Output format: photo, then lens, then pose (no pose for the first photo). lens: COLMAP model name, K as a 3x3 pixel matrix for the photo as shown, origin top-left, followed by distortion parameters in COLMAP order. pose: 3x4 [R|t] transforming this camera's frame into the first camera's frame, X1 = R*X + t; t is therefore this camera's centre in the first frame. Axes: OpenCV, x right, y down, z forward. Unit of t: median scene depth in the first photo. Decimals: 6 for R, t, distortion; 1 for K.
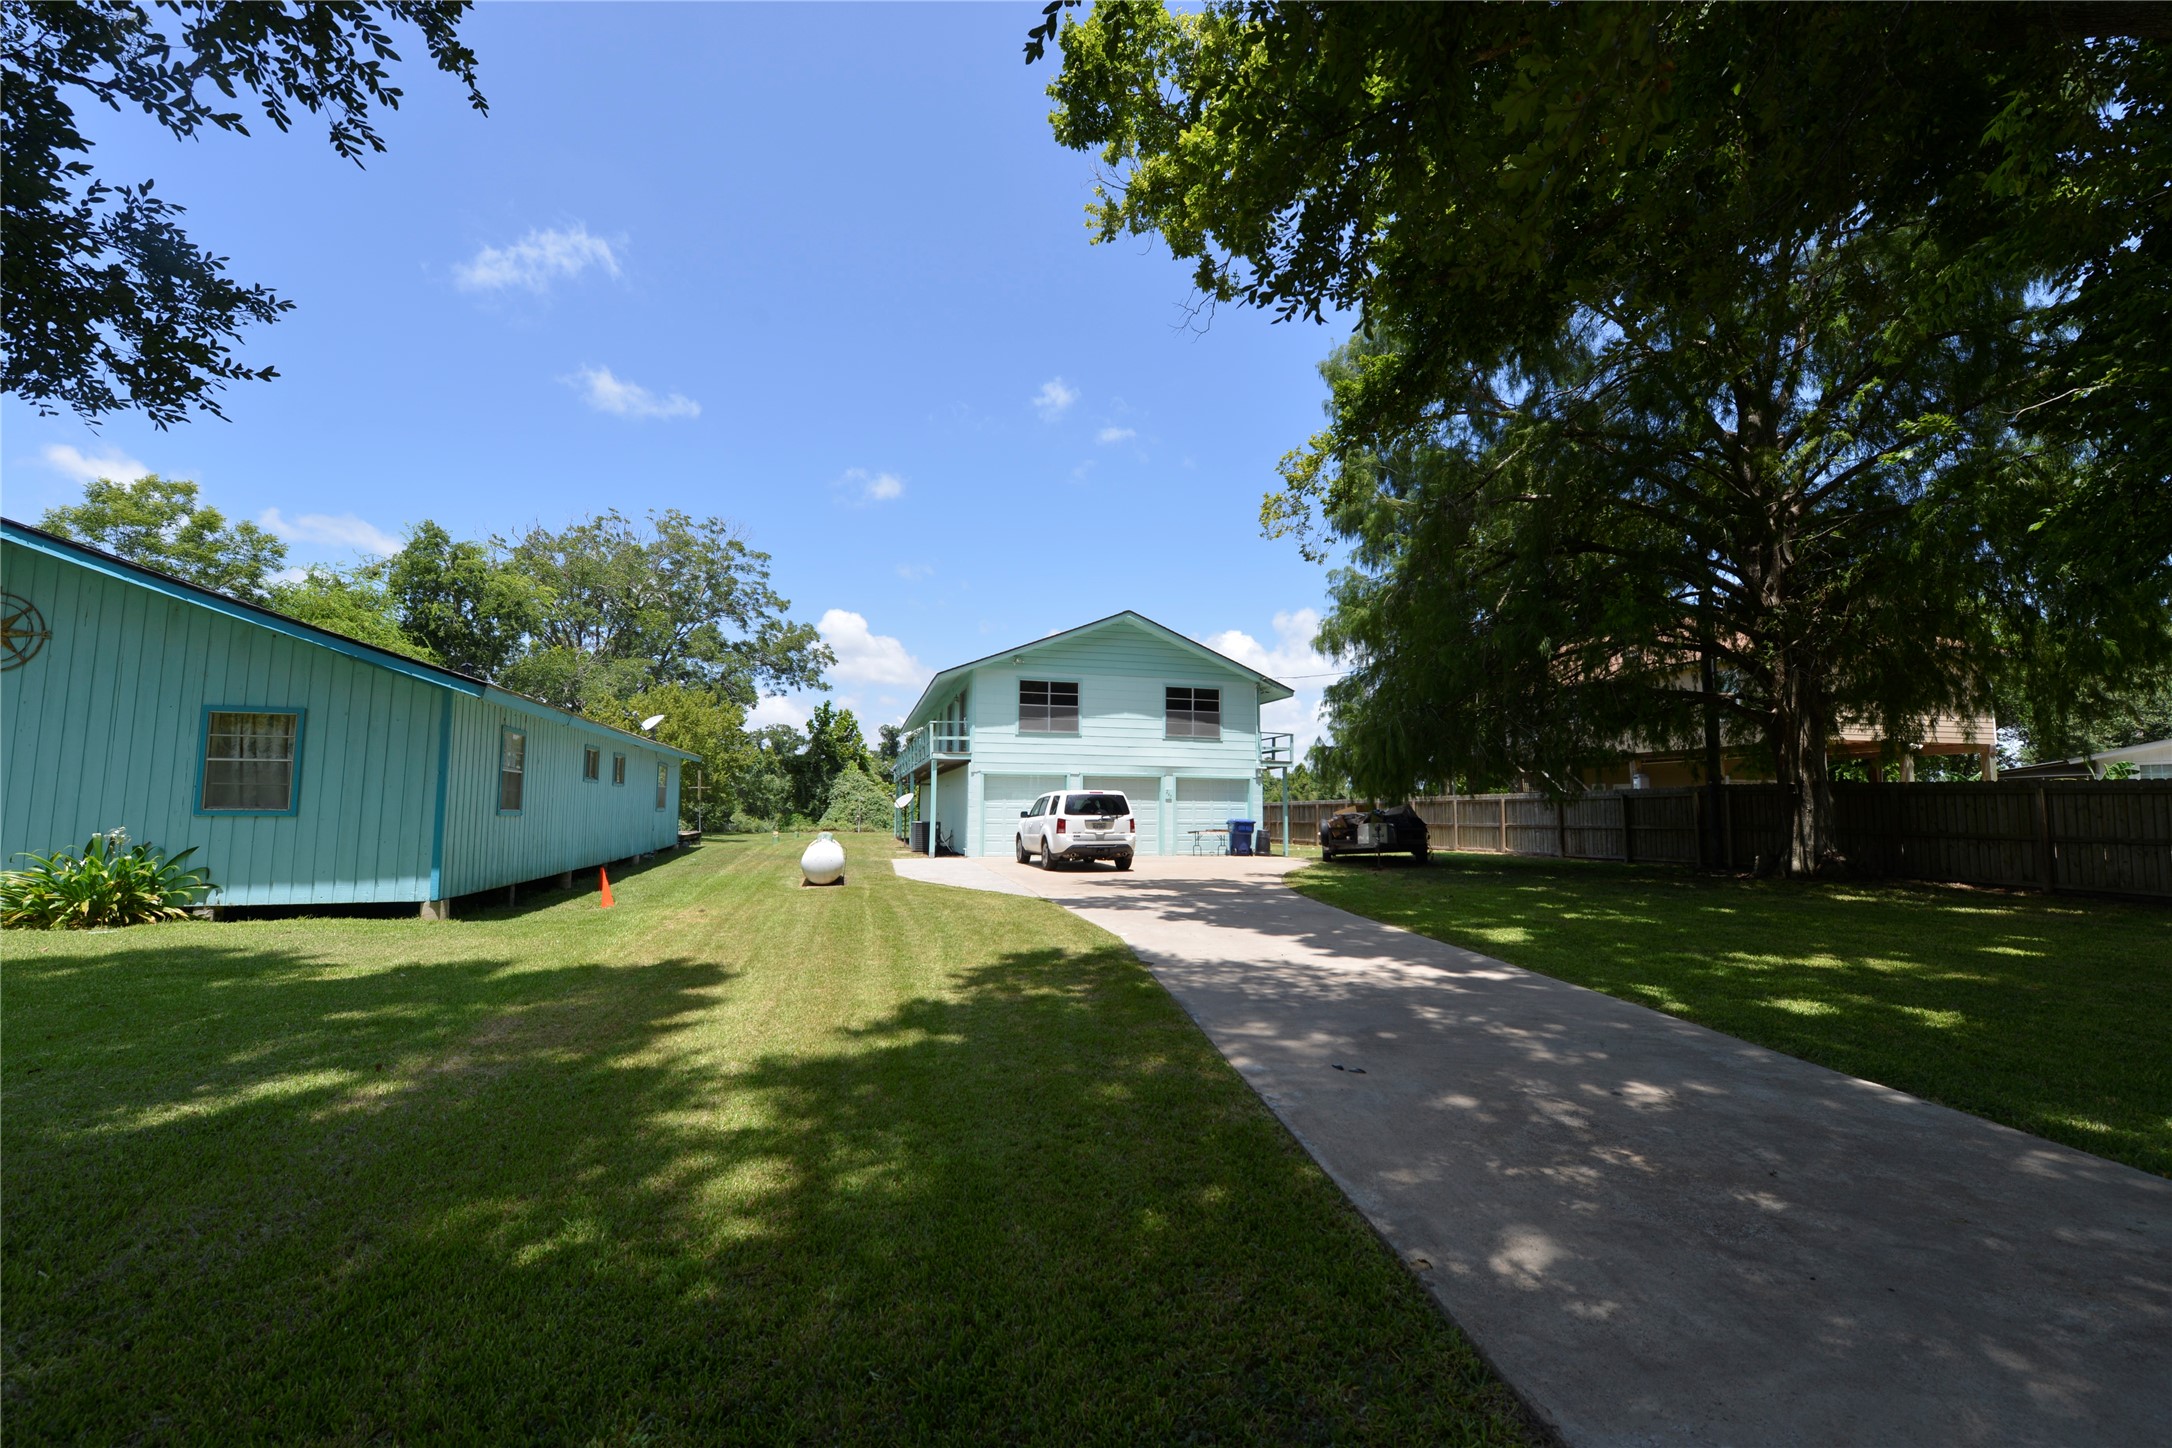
lens RADIAL K [[859.5, 0, 1097.1], [0, 859.5, 734.5], [0, 0, 1]] dist [-0.011356, -0.000094]
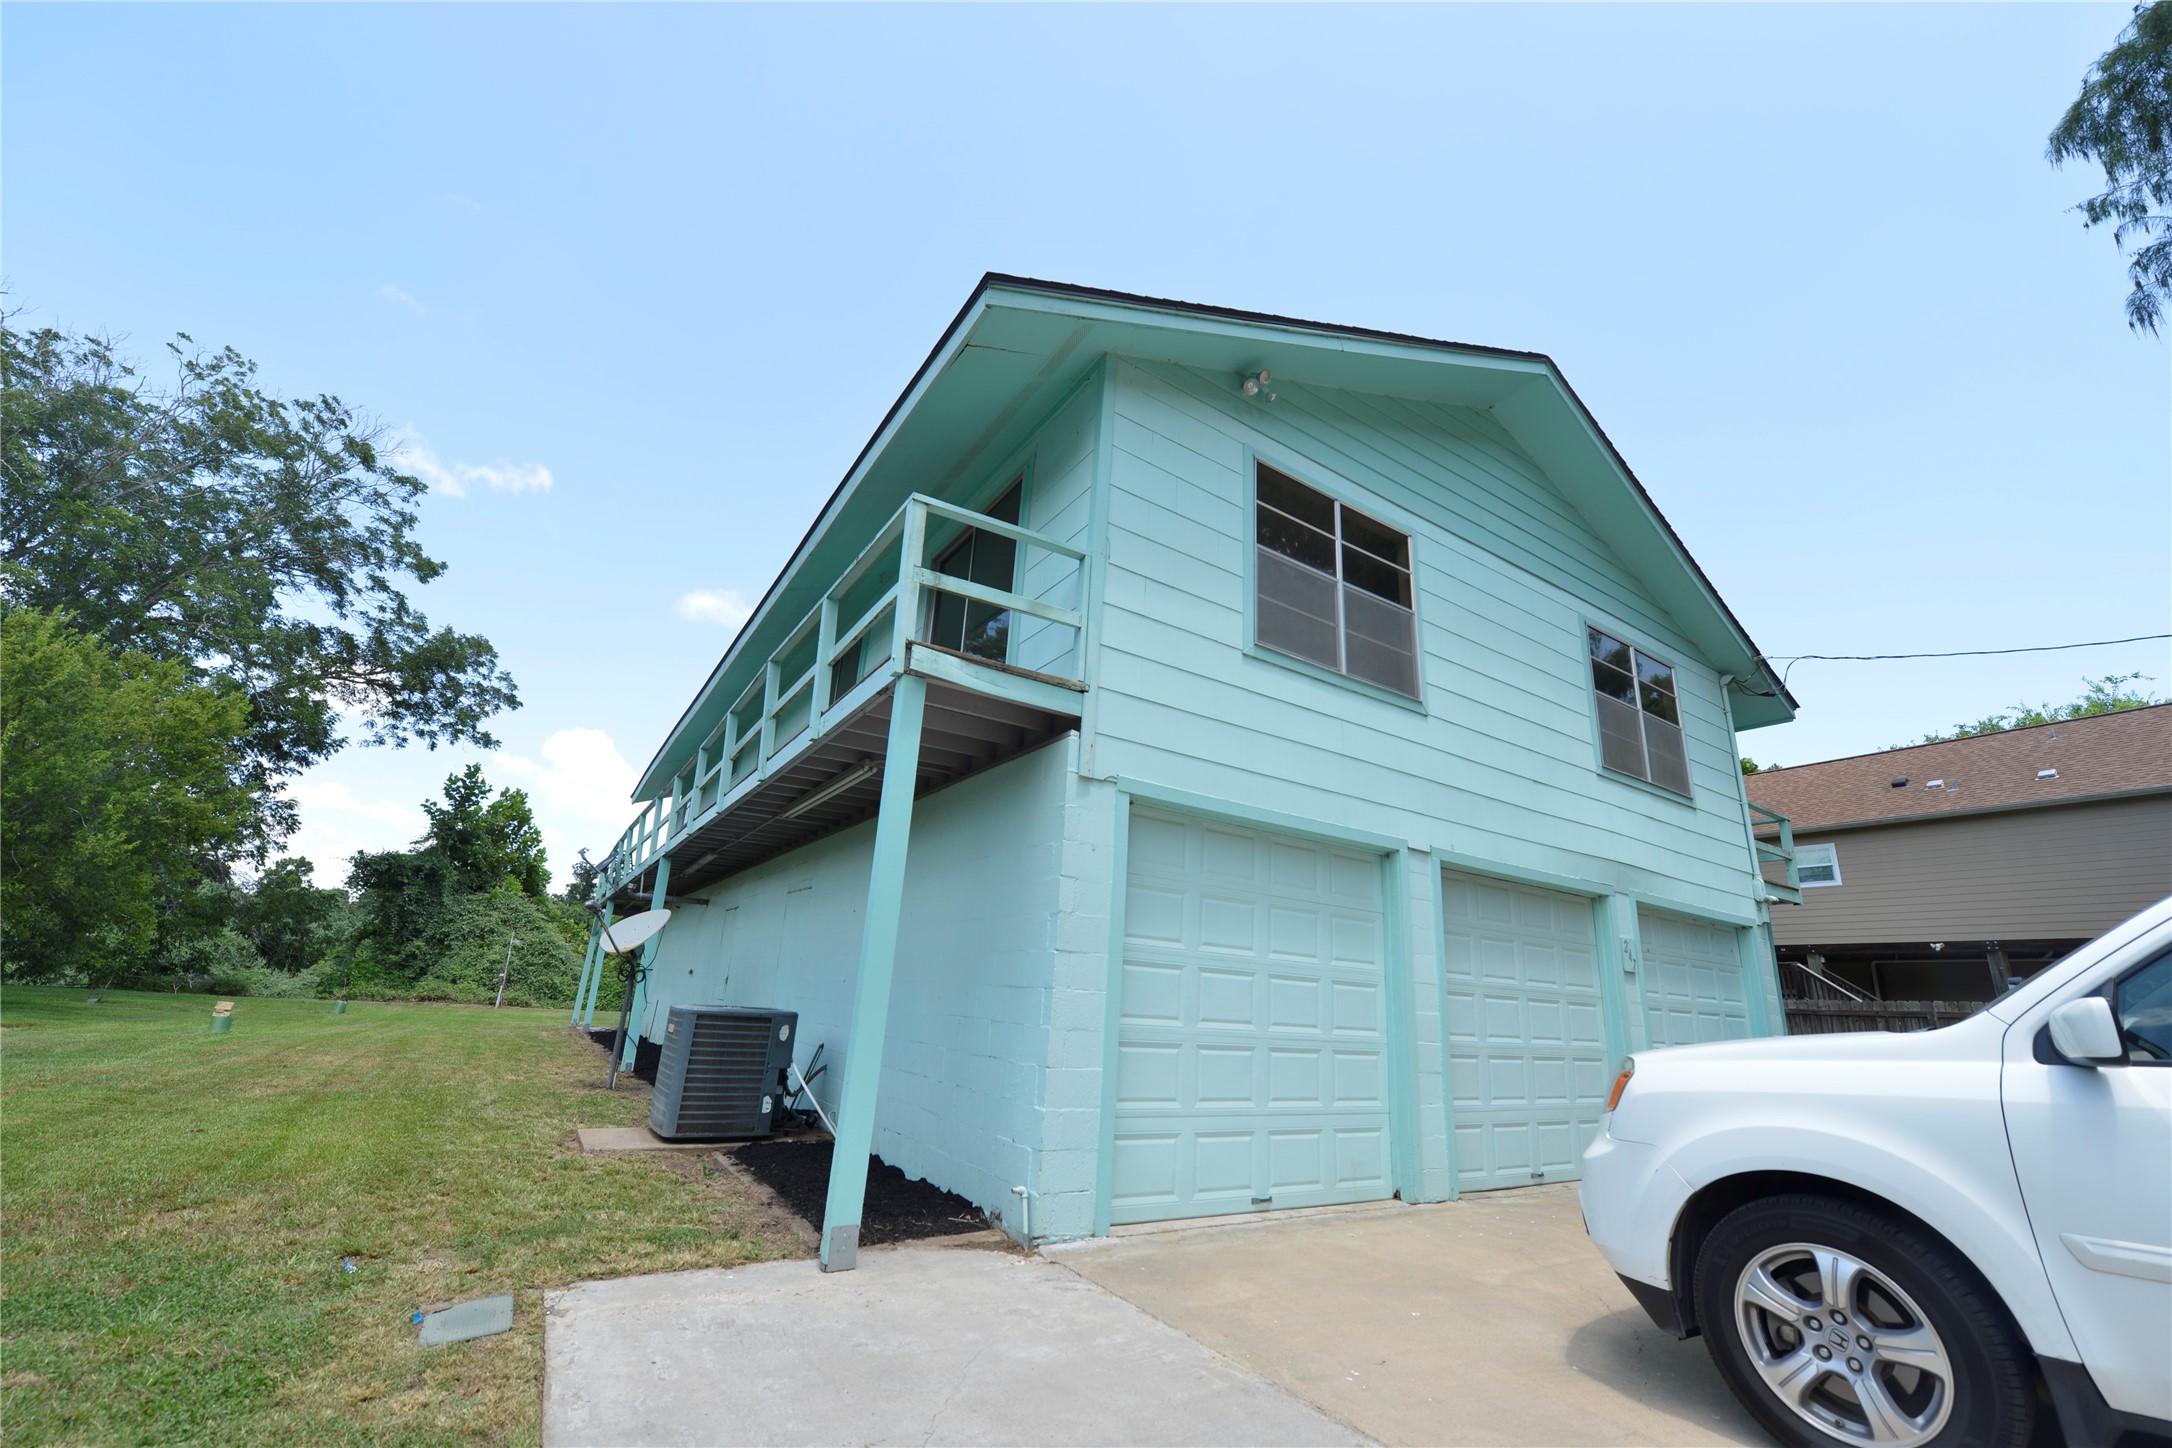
lens RADIAL K [[889.3, 0, 1150.5], [0, 889.3, 720.7], [0, 0, 1]] dist [-0.031094, 0.004873]
pose [[0.943473, 0.136898, 0.301858, -0.187686], [-0.071107, 0.973113, -0.219078, 0.072786], [-0.323733, 0.185230, 0.927840, 0.765988]]
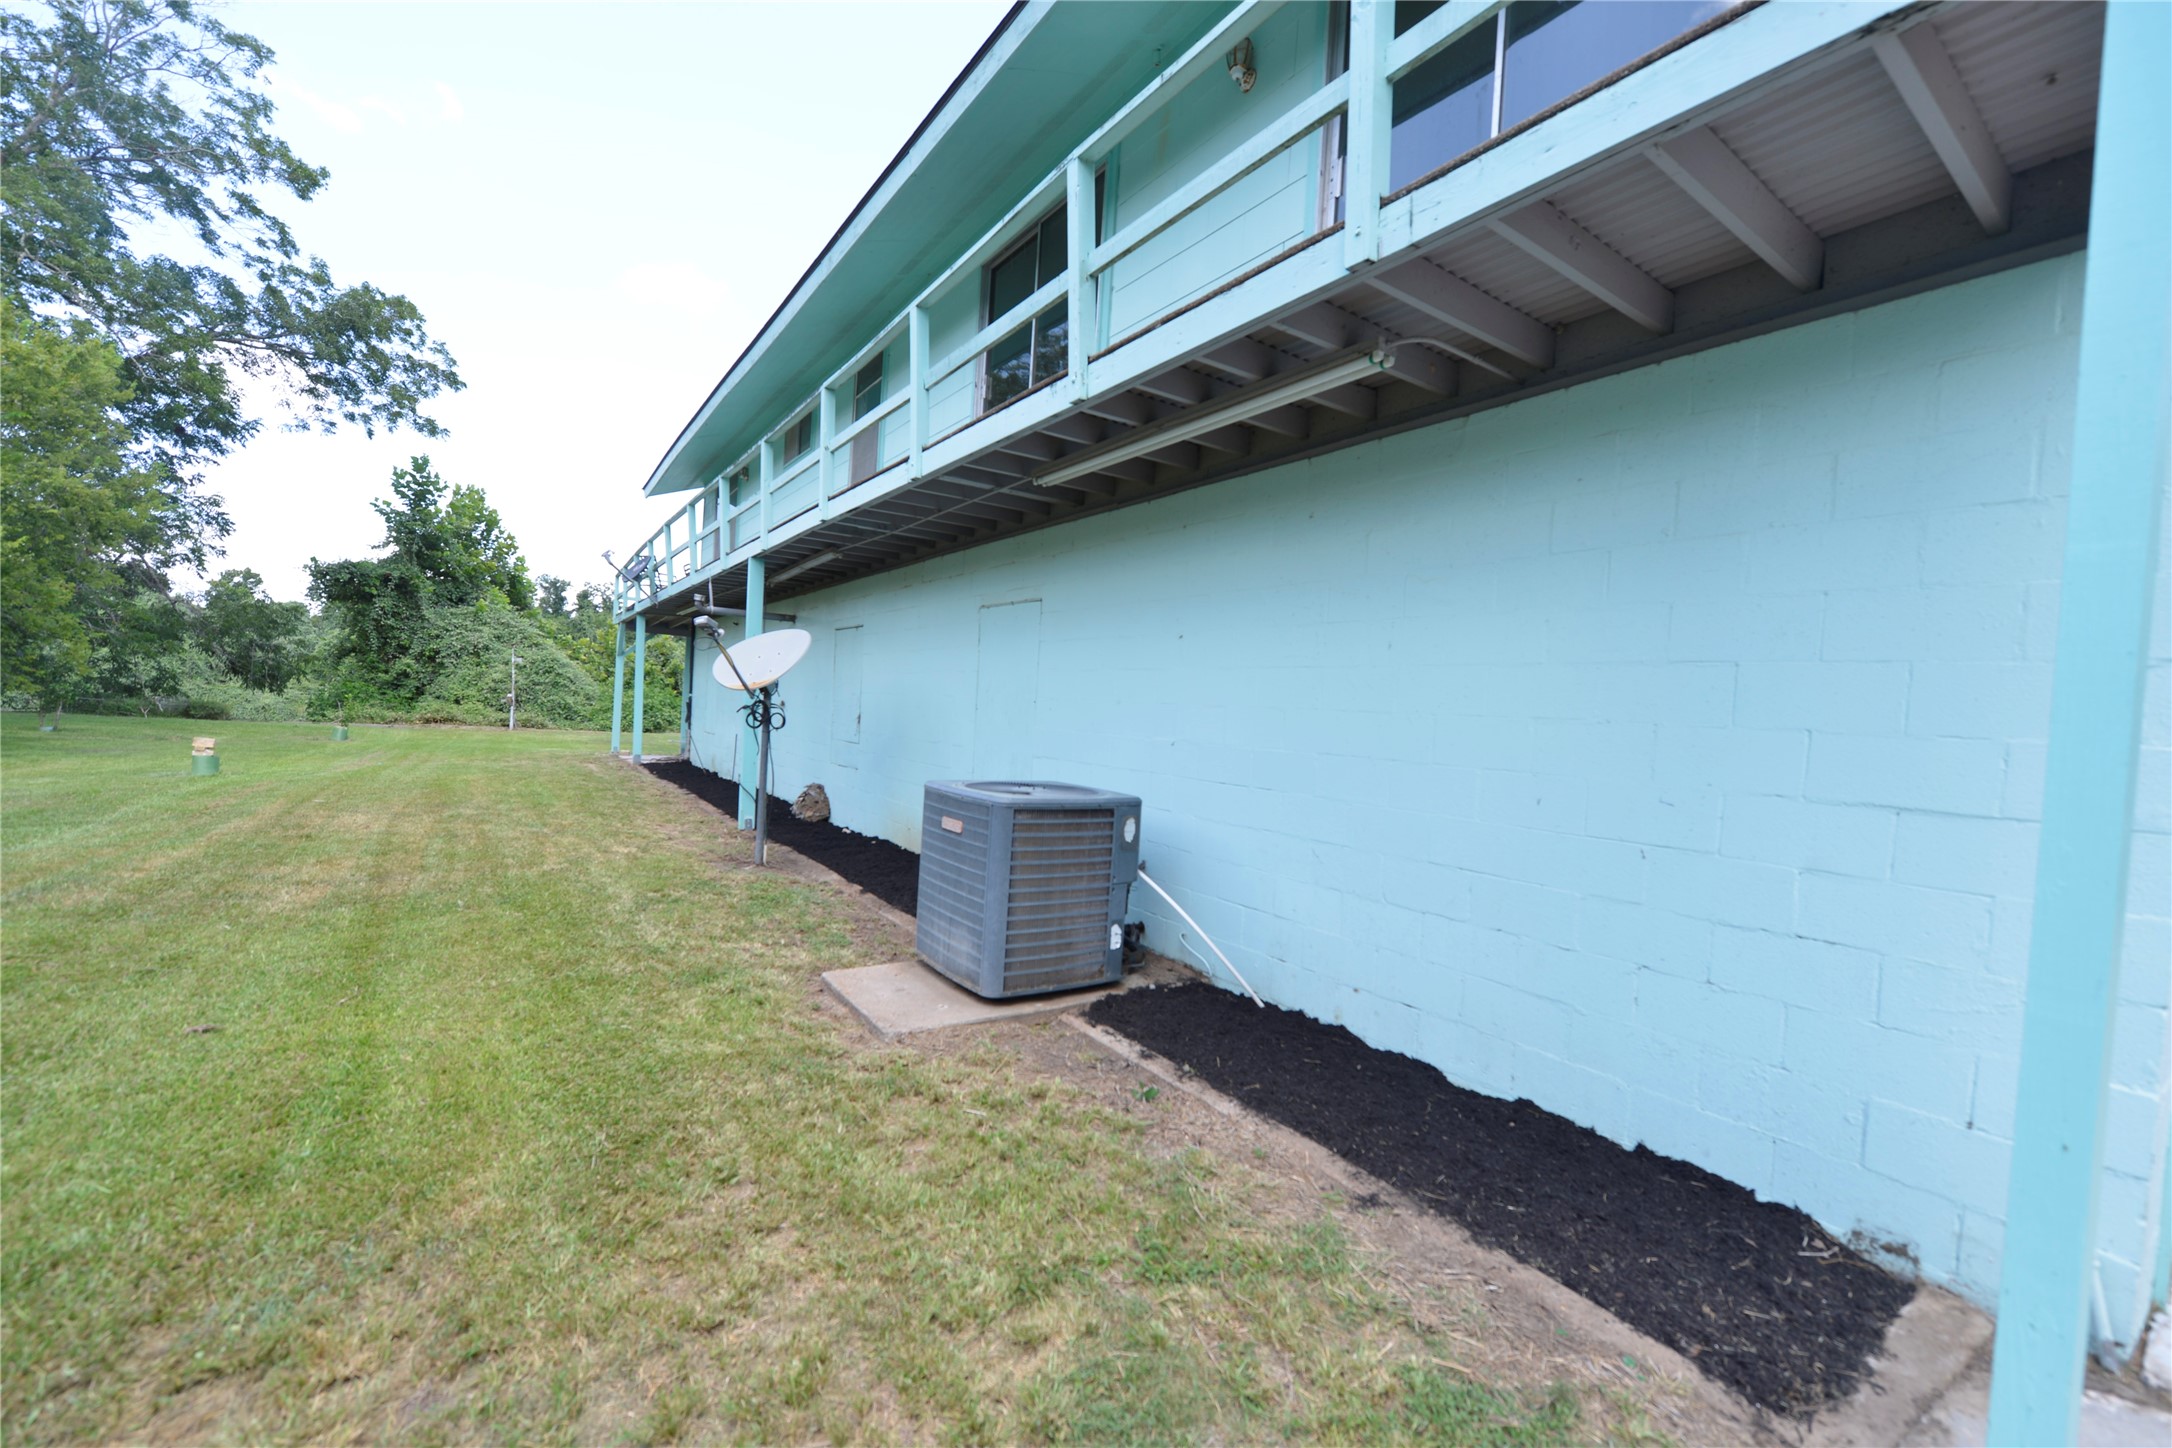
lens RADIAL K [[884.4, 0, 1086.0], [0, 884.4, 724.0], [0, 0, 1]] dist [0.000593, 0.000331]
pose [[0.948024, 0.045893, 0.314871, -0.292369], [-0.080969, 0.991765, 0.099233, 0.081428], [-0.307724, -0.119570, 0.943933, 0.982836]]
